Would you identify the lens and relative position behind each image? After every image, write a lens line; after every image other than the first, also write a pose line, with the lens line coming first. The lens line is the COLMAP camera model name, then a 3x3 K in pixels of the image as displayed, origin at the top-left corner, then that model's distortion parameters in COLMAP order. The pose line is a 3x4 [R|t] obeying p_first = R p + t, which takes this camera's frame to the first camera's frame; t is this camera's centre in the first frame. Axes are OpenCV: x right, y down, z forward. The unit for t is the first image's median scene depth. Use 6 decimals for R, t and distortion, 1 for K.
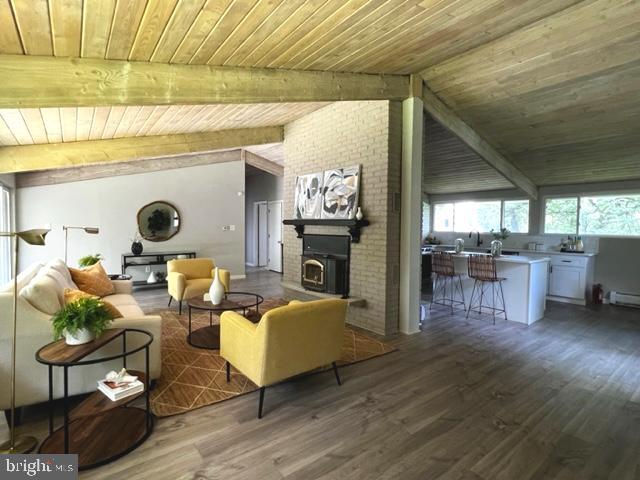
lens RADIAL K [[318.4, 0, 316.8], [0, 318.4, 243.2], [0, 0, 1]] dist [-0.005449, -0.000036]
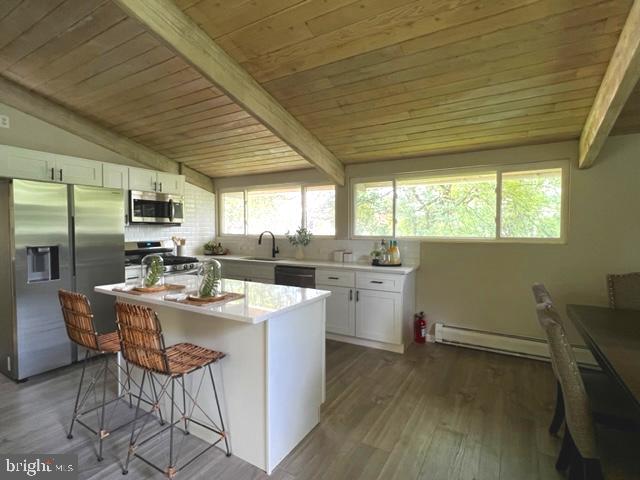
lens RADIAL K [[318.4, 0, 324.1], [0, 318.4, 239.1], [0, 0, 1]] dist [-0.005449, -0.000036]
pose [[0.934110, -0.038258, 0.354929, 0.447383], [0.038006, 0.999248, 0.007685, -0.033640], [-0.354956, 0.006310, 0.934862, 0.429437]]
